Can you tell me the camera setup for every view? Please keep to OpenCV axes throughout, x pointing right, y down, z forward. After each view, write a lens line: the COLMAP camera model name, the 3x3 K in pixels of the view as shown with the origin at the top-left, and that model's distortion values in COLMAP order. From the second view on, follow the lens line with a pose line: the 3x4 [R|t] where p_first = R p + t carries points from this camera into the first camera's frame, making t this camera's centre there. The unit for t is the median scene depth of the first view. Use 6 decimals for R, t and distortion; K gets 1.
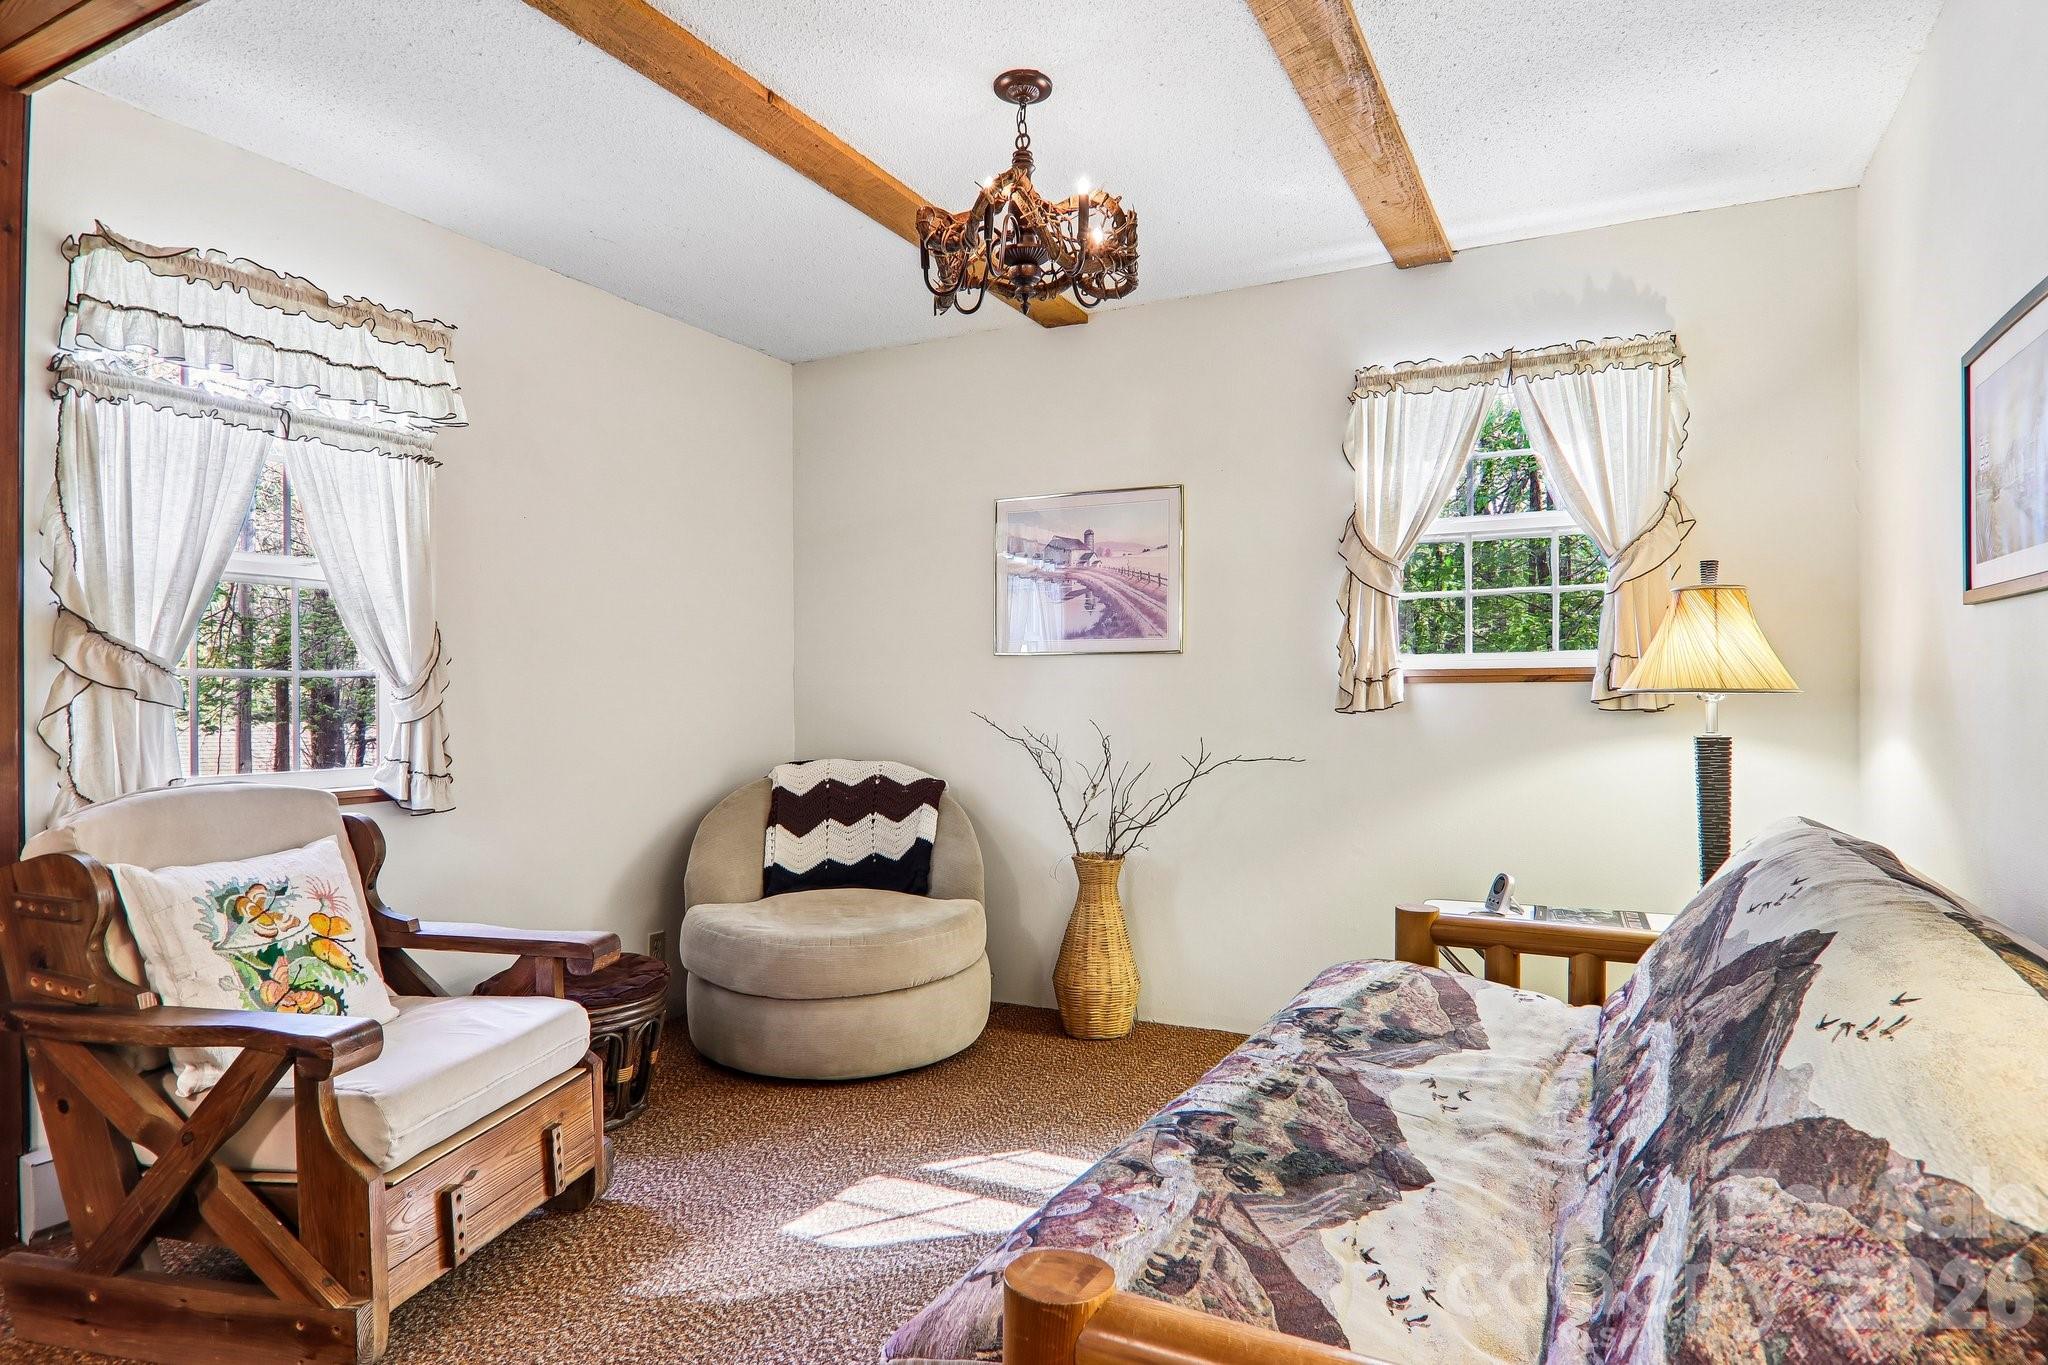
lens RADIAL K [[1174.8, 0, 1019.8], [0, 1174.8, 692.4], [0, 0, 1]] dist [-0.000746, -0.014896]
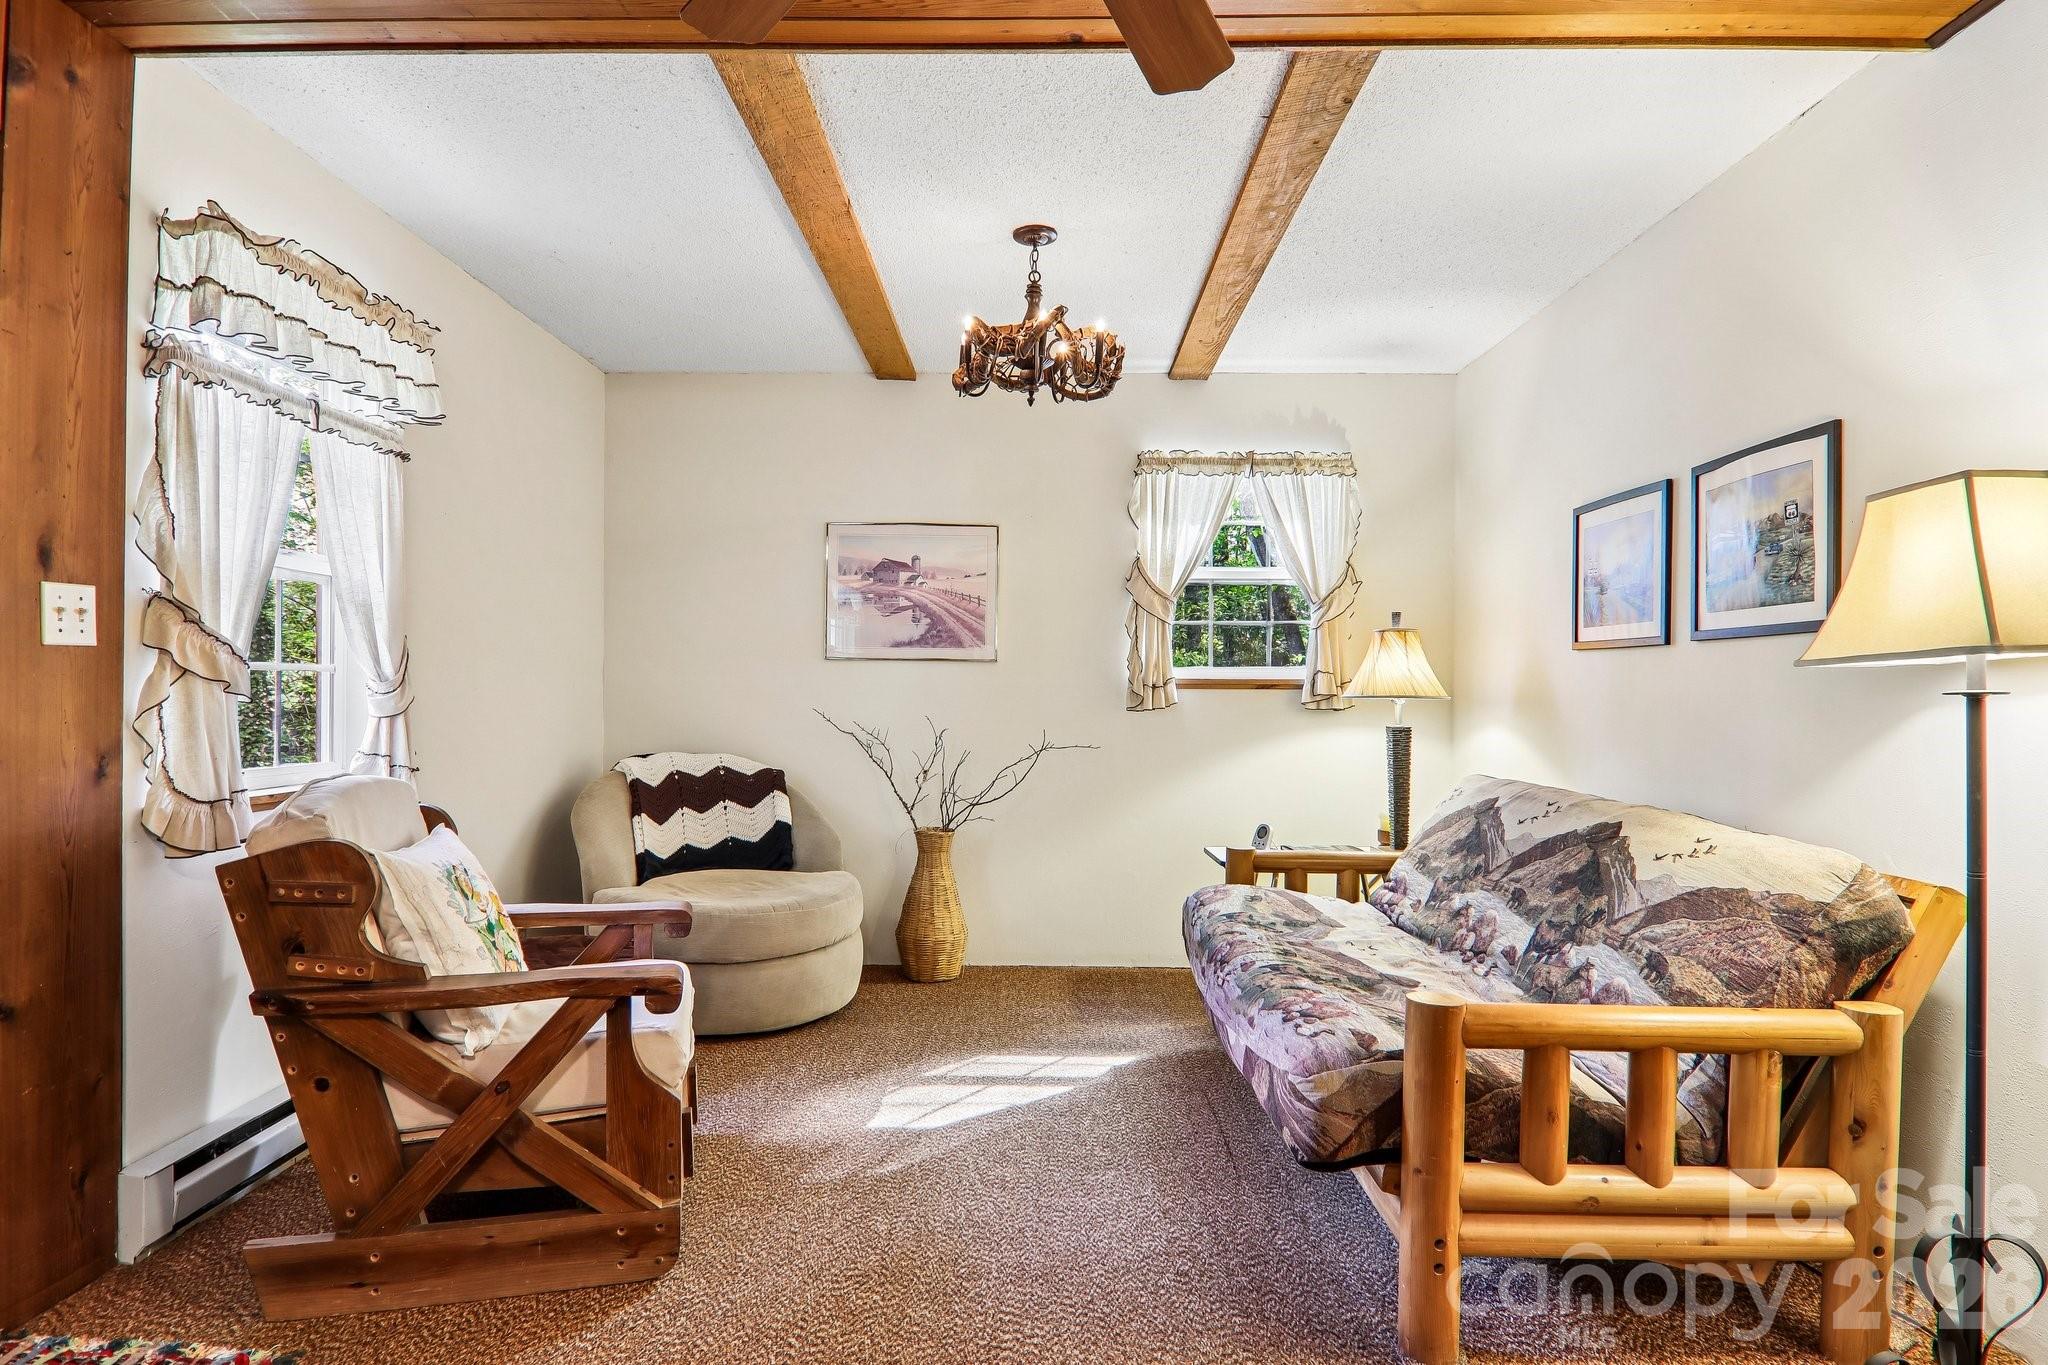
lens RADIAL K [[1174.8, 0, 1031.2], [0, 1174.8, 681.8], [0, 0, 1]] dist [-0.000746, -0.014896]
pose [[0.892952, 0.014494, 0.449918, -0.480662], [-0.010786, 0.999883, -0.010805, 0.000624], [-0.450022, 0.004795, 0.893005, -0.143413]]
